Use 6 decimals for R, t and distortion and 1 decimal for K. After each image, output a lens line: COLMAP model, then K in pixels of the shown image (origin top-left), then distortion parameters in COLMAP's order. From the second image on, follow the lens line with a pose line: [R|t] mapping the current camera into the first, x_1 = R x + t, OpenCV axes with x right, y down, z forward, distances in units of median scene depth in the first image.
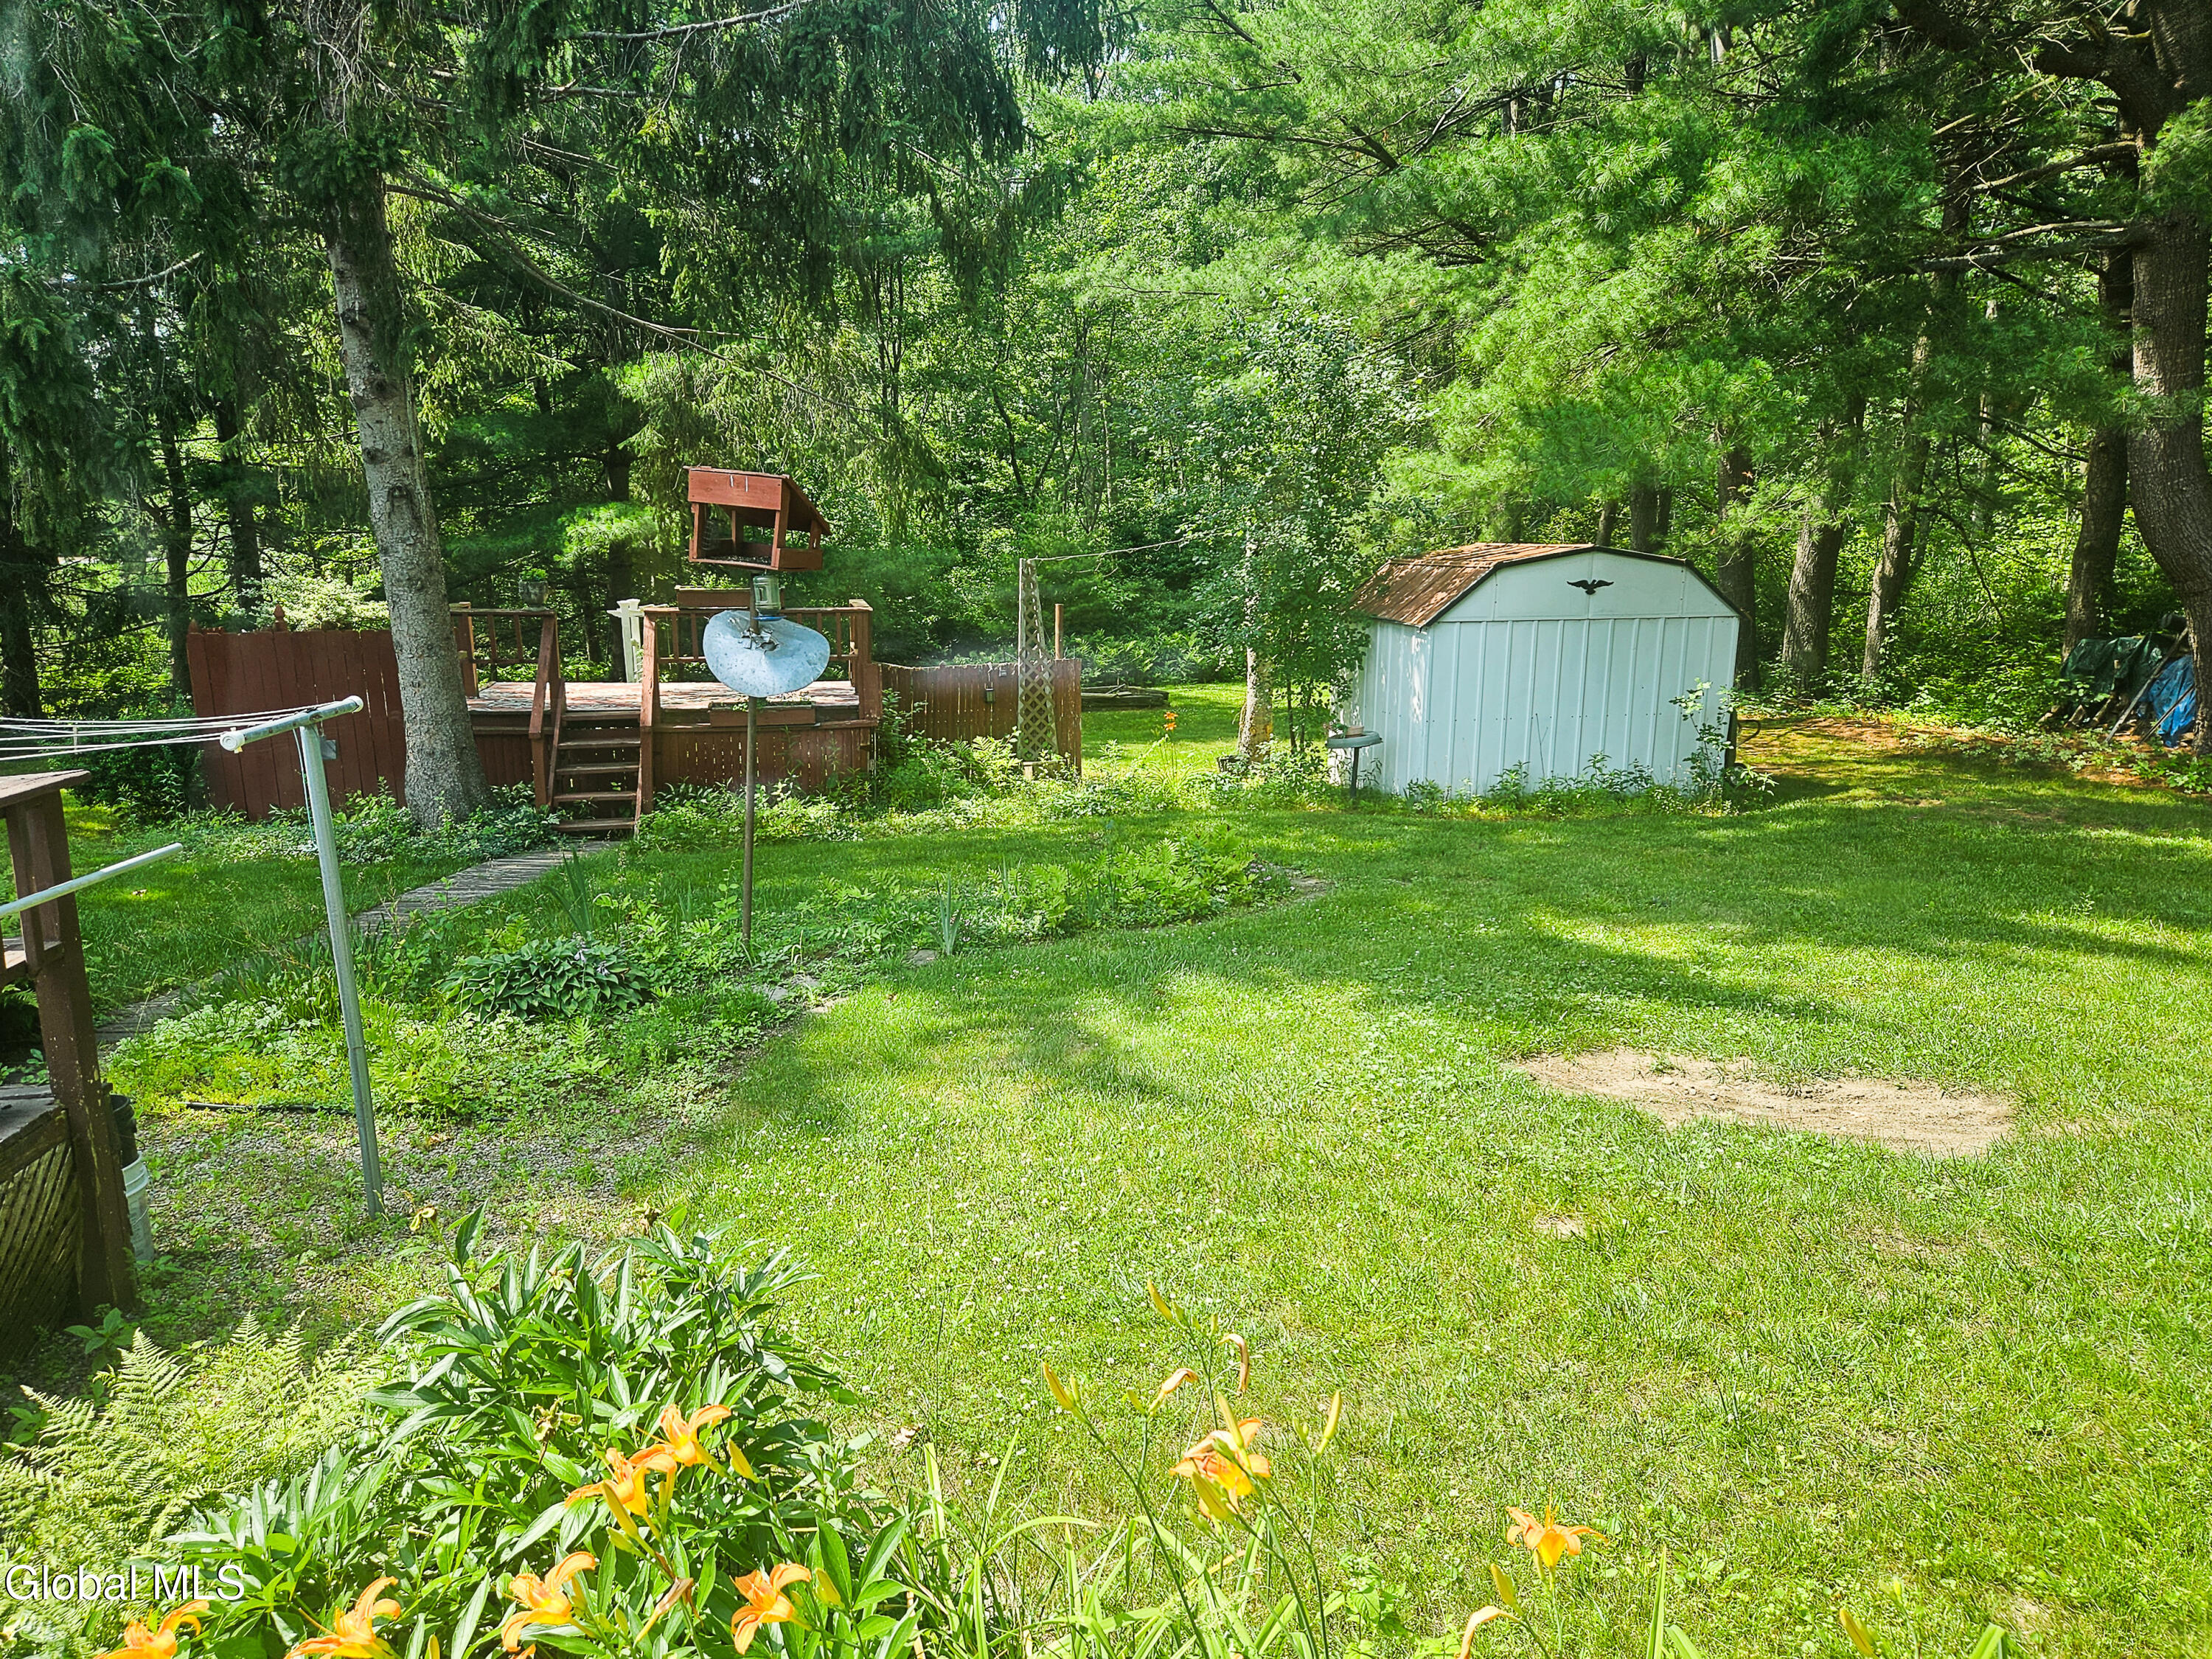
lens RADIAL K [[1516.5, 0, 1054.2], [0, 1516.5, 852.3], [0, 0, 1]] dist [0.066854, -0.064385]
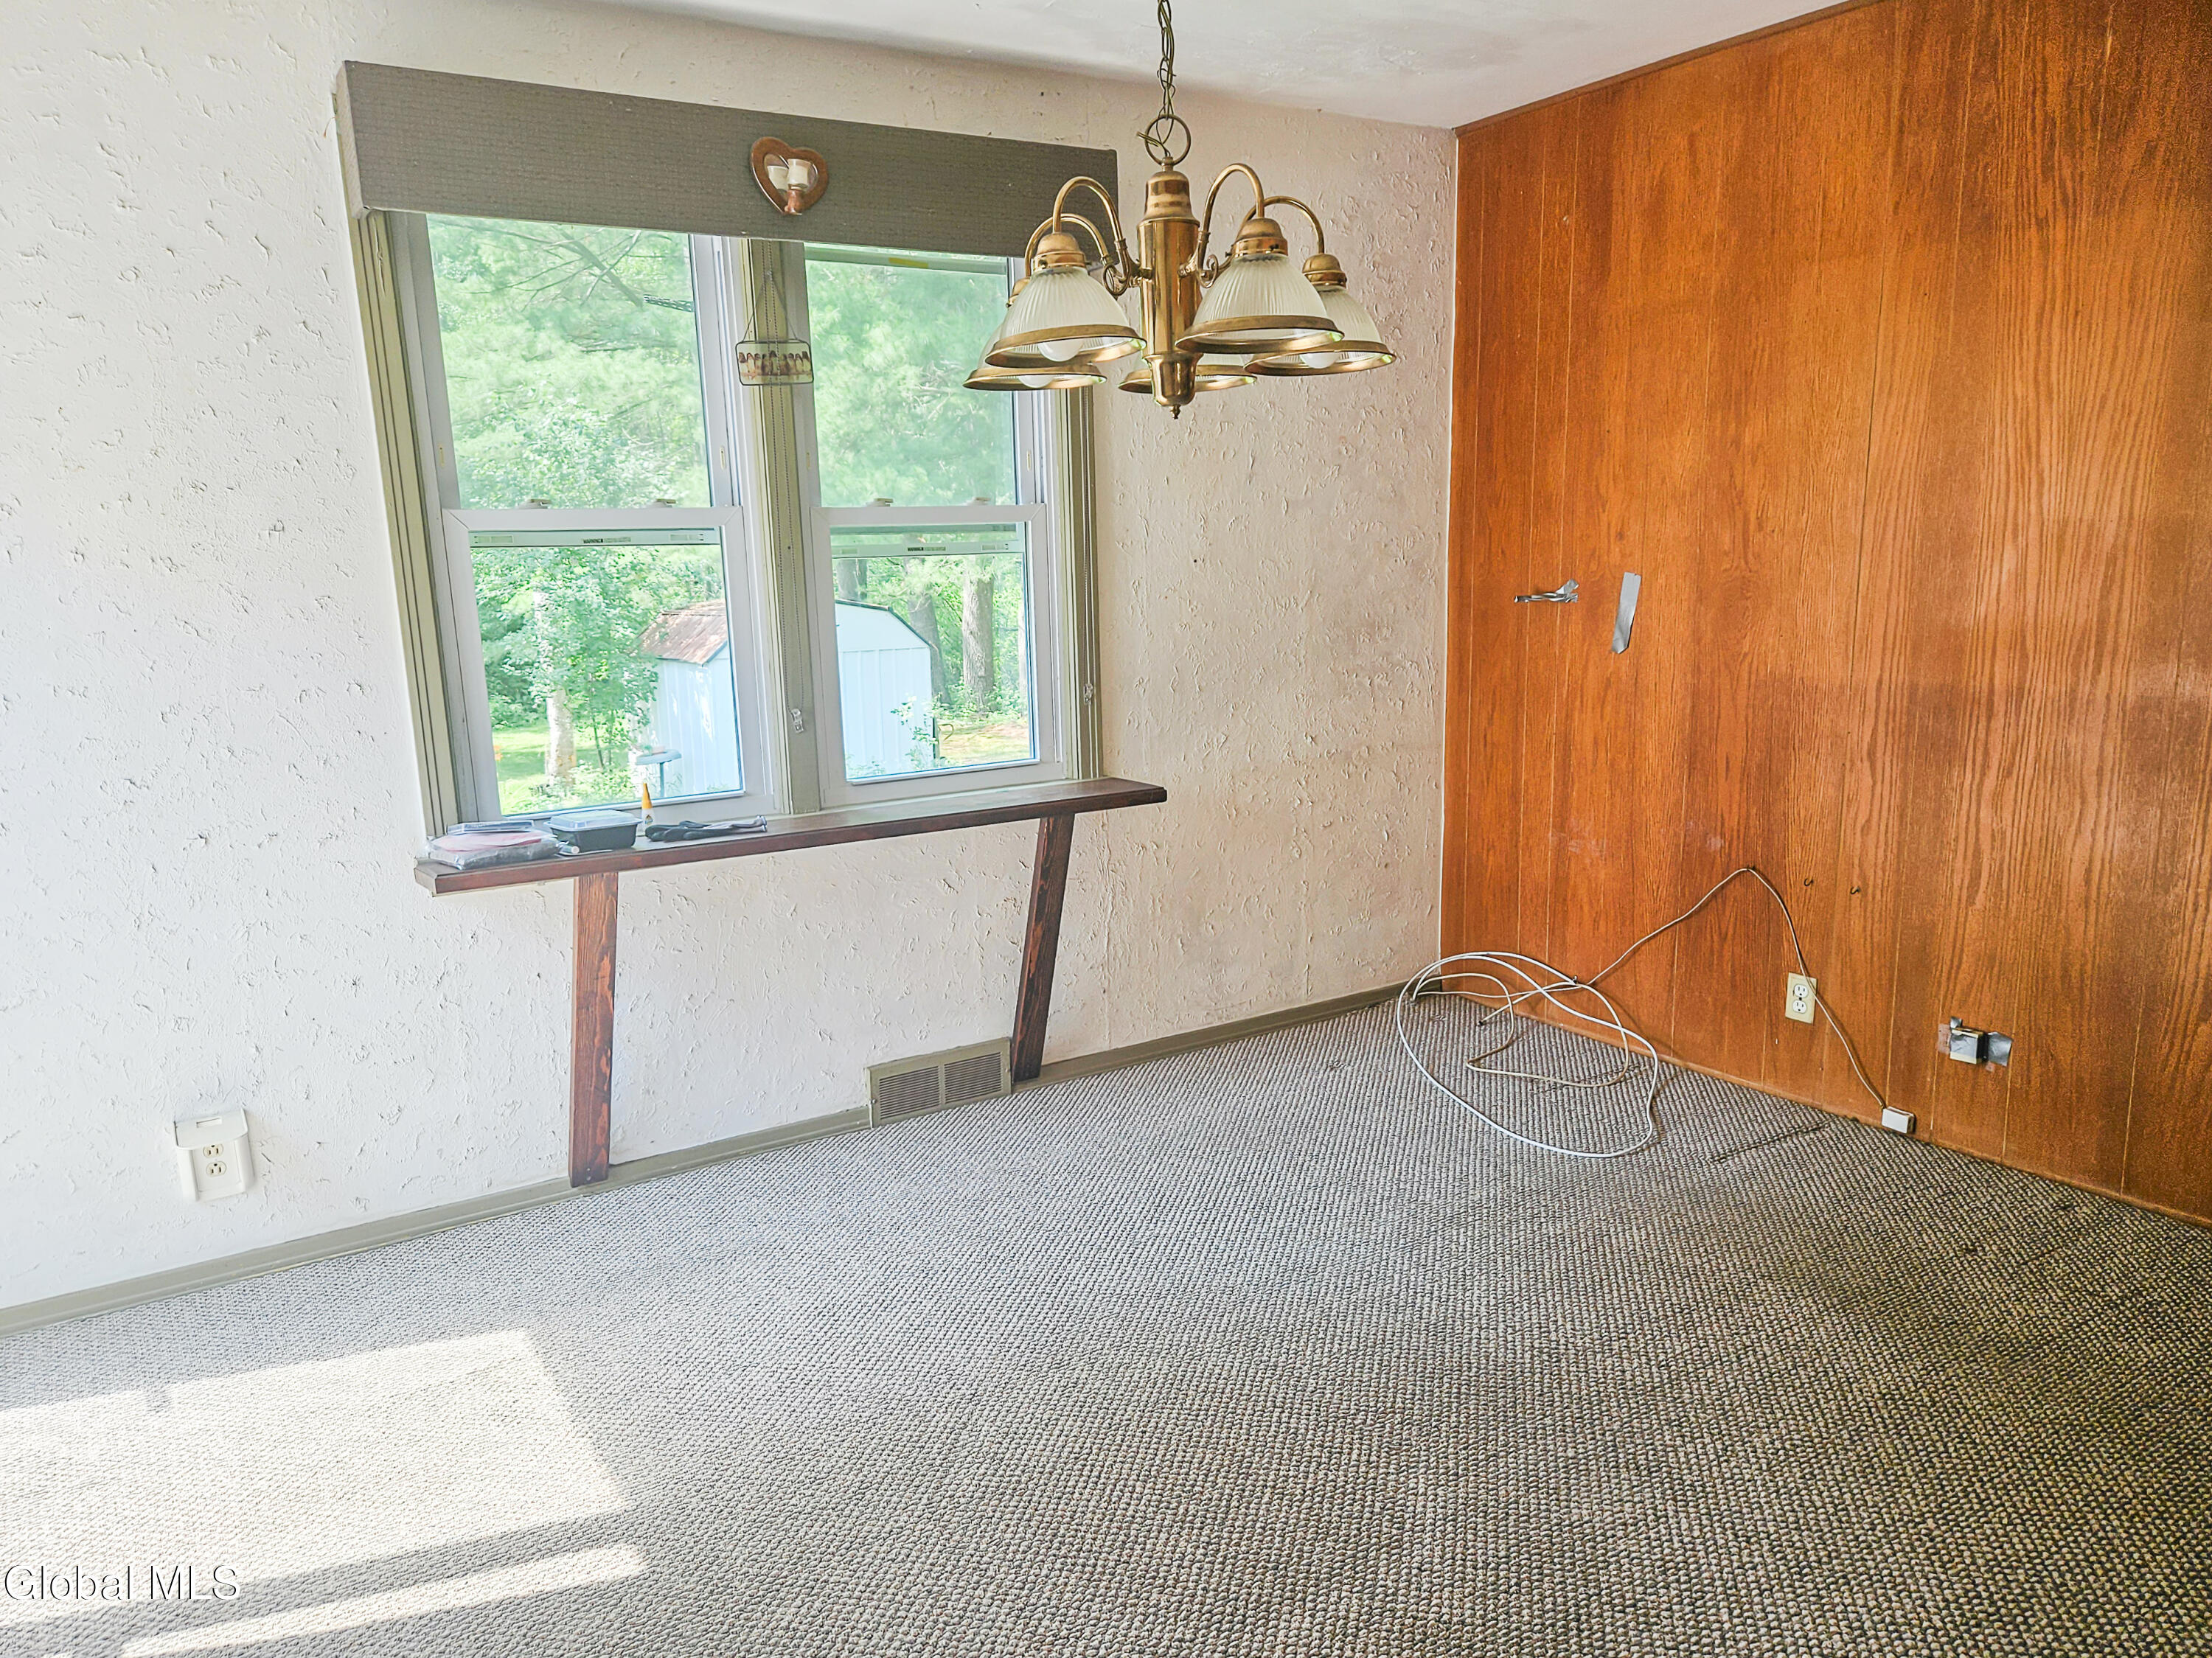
lens RADIAL K [[1516.3, 0, 1054.2], [0, 1516.3, 851.8], [0, 0, 1]] dist [0.066854, -0.064385]
pose [[0.878869, -0.103855, 0.465622, -0.090696], [0.118998, 0.992889, -0.003150, 0.039230], [-0.461984, 0.058177, 0.884978, -0.207930]]
